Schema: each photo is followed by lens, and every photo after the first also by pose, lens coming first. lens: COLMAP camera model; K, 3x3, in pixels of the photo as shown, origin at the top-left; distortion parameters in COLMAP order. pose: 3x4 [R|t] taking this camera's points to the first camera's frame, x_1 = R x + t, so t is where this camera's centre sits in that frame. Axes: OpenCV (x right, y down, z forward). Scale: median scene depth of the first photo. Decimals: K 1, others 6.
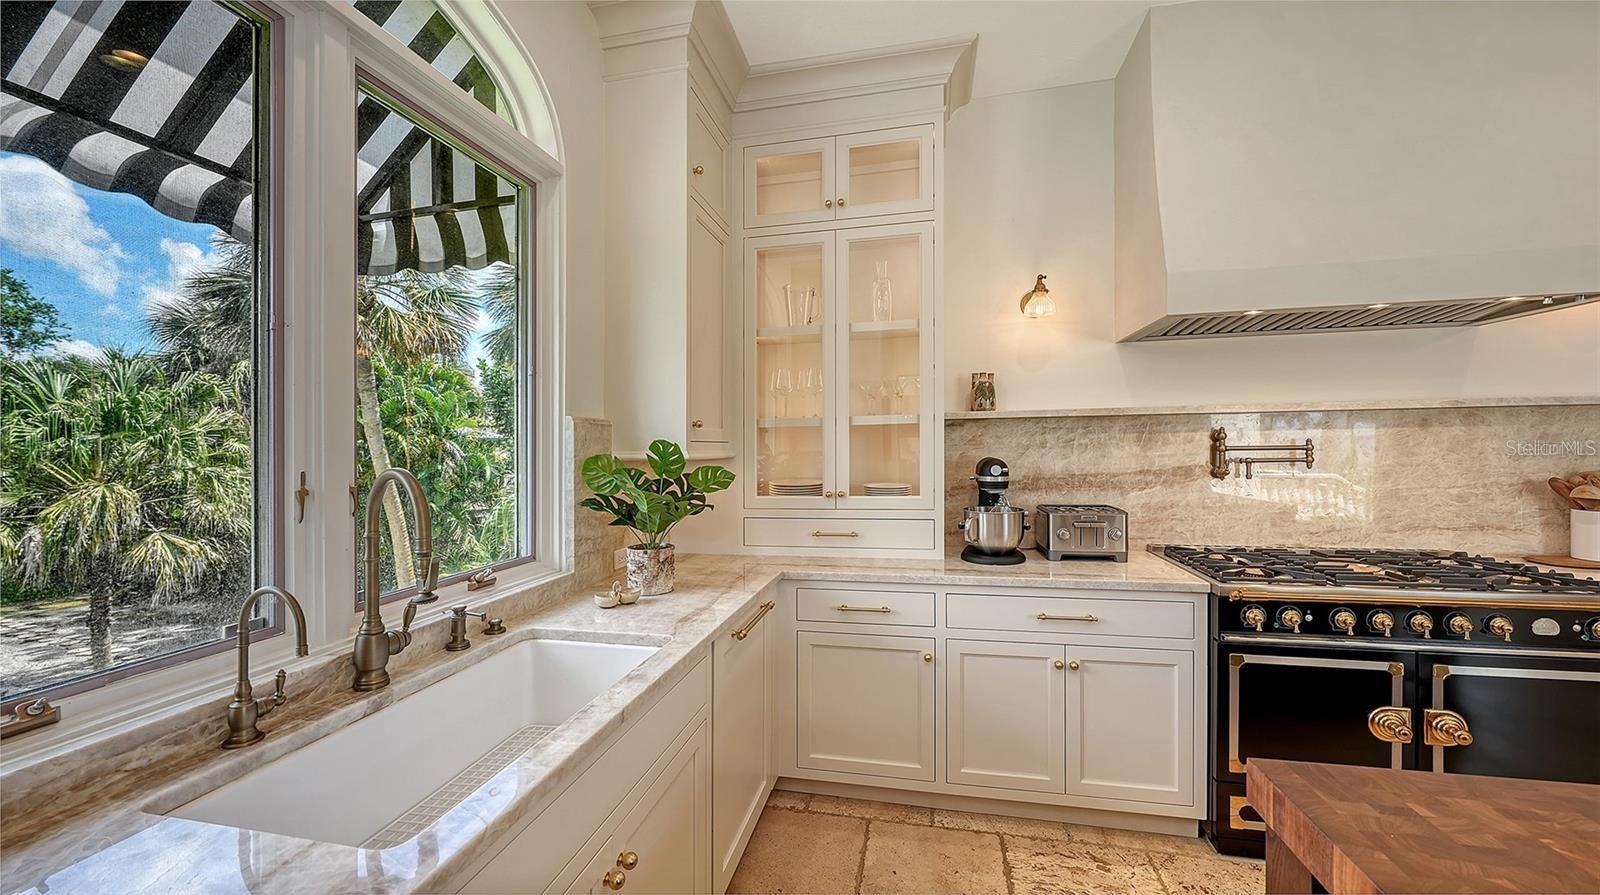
lens RADIAL K [[578.3, 0, 802.0], [0, 578.3, 445.1], [0, 0, 1]] dist [-0.008422, 0.000285]
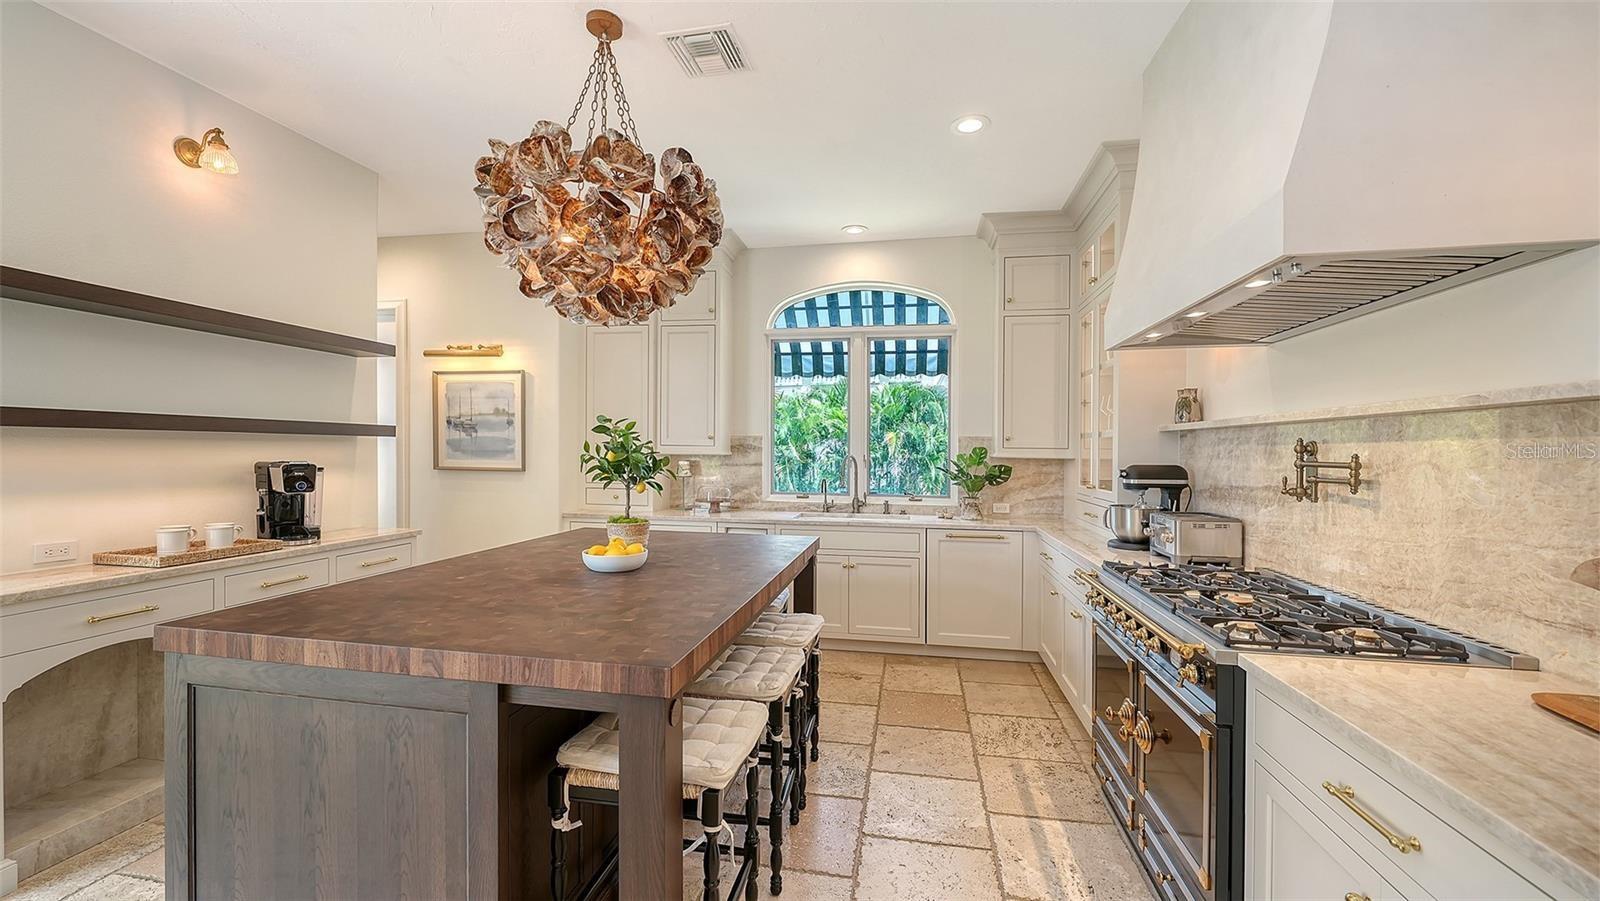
lens RADIAL K [[627.2, 0, 788.8], [0, 627.2, 459.9], [0, 0, 1]] dist [-0.004157, -0.000010]
pose [[0.015736, 0.030445, -0.999413, 1.616575], [-0.006131, 0.999520, 0.030351, -0.022755], [0.999857, 0.005649, 0.015915, 0.241639]]
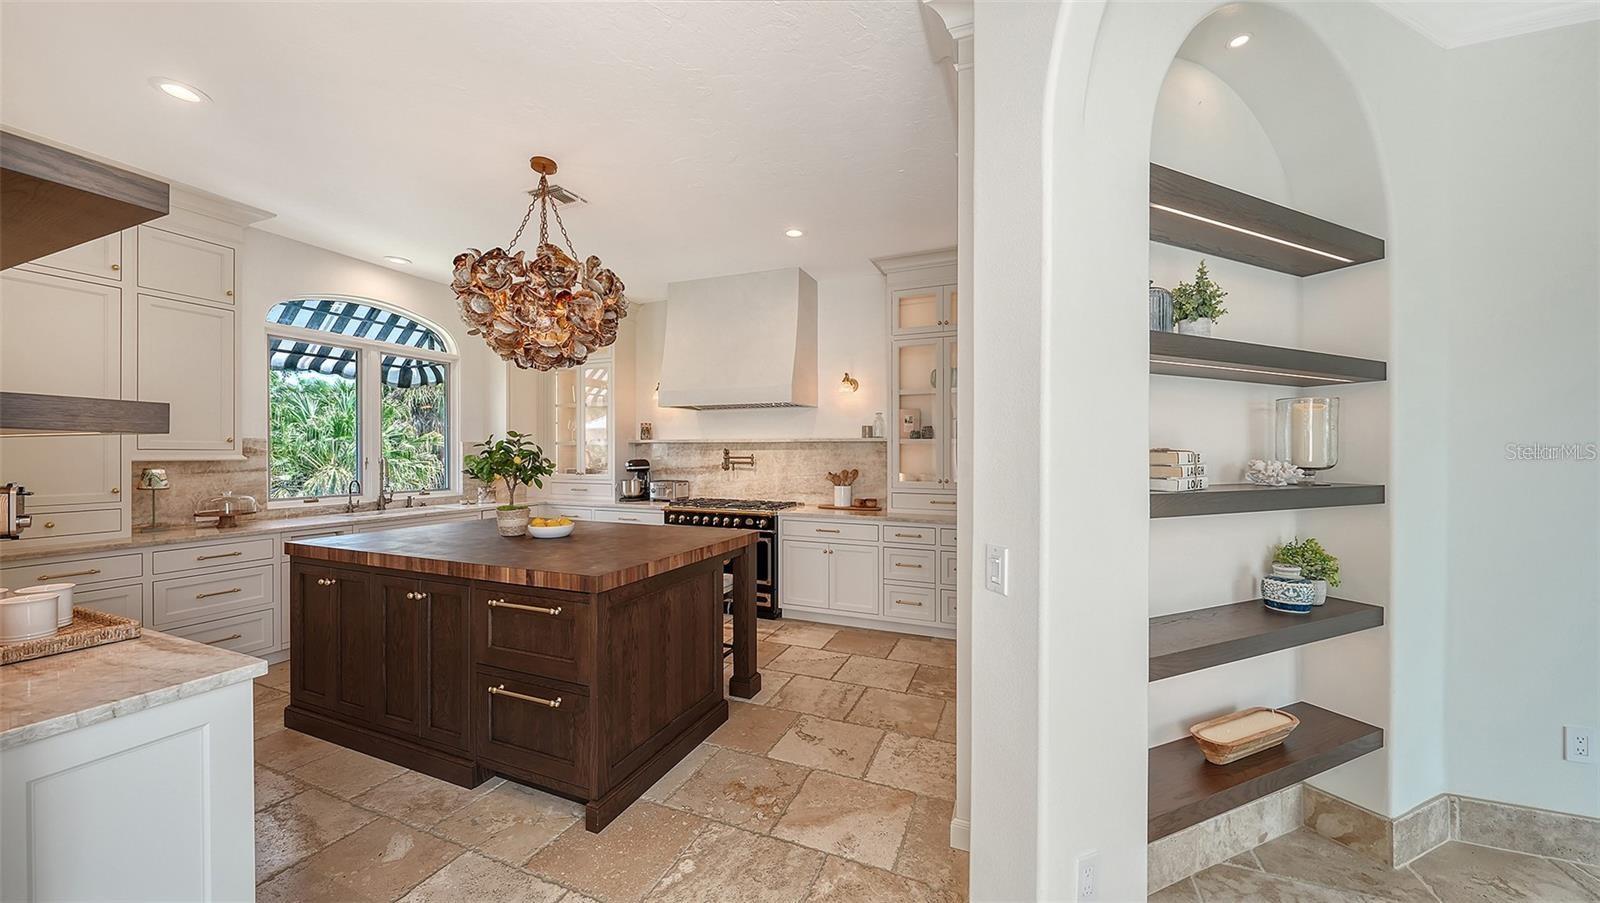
lens RADIAL K [[548.5, 0, 811.8], [0, 548.5, 458.0], [0, 0, 1]] dist [-0.010939, 0.000249]
pose [[0.985461, 0.019596, -0.168766, 1.445824], [-0.016986, 0.999713, 0.016893, -0.035506], [0.169048, -0.013781, 0.985511, -1.140376]]
